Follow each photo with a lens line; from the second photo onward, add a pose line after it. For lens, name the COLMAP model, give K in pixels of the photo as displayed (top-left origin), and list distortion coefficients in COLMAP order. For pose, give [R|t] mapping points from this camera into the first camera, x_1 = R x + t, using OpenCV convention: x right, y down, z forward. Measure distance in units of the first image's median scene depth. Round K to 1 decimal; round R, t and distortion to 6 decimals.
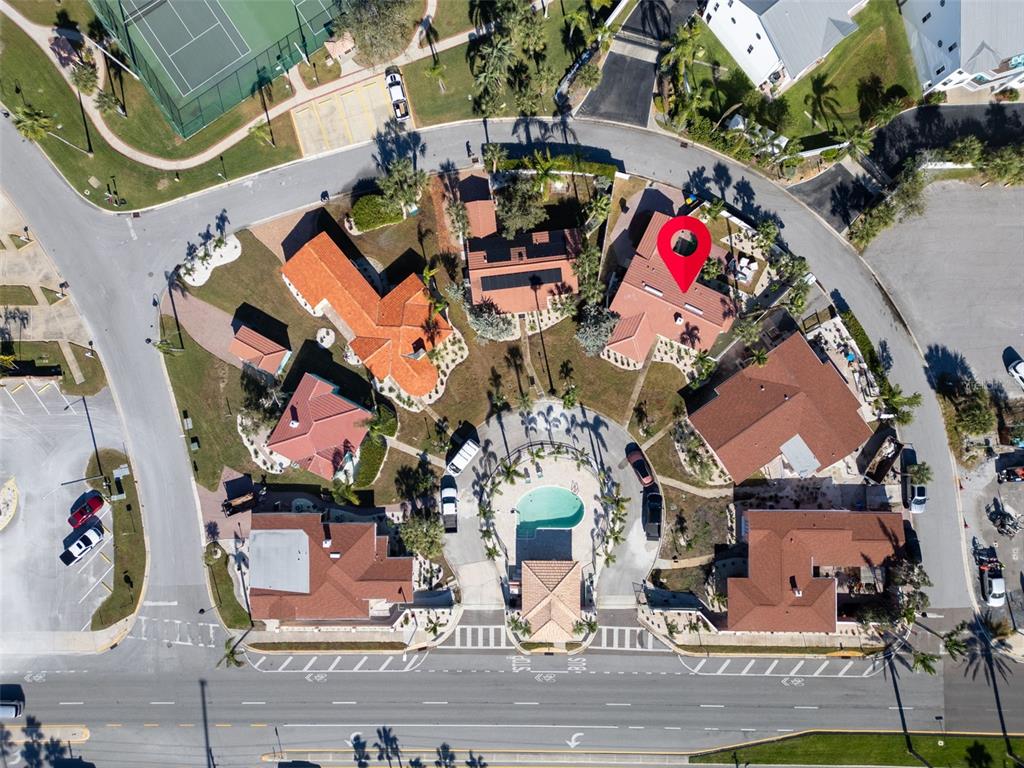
lens RADIAL K [[746.2, 0, 507.2], [0, 746.2, 388.2], [0, 0, 1]] dist [0.110437, -0.118222]
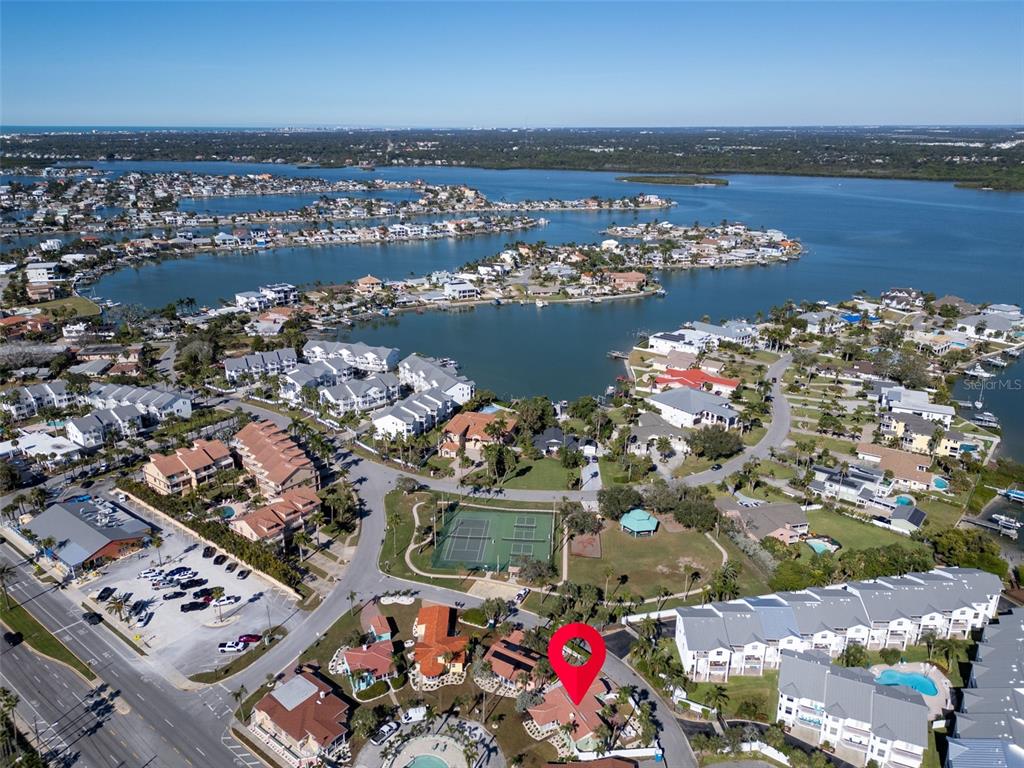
lens RADIAL K [[746.2, 0, 507.2], [0, 746.2, 388.2], [0, 0, 1]] dist [0.110437, -0.118222]
pose [[0.776760, 0.236055, -0.583885, 0.865099], [-0.629622, 0.269229, -0.728761, 0.950842], [-0.014829, 0.933699, 0.357752, -0.231175]]
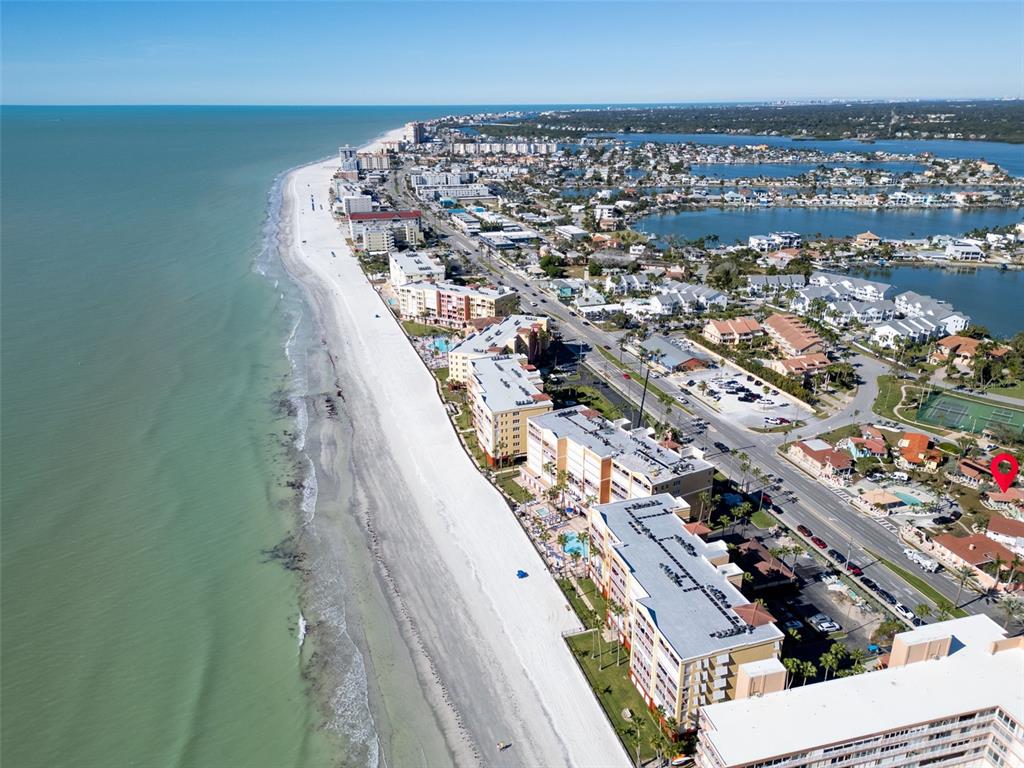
lens RADIAL K [[753.2, 0, 492.2], [0, 753.2, 381.0], [0, 0, 1]] dist [0.096498, -0.095674]
pose [[0.289928, 0.359096, -0.887126, 1.681487], [-0.957025, 0.115223, -0.266132, 2.006034], [0.006650, 0.926161, 0.377070, -0.258679]]
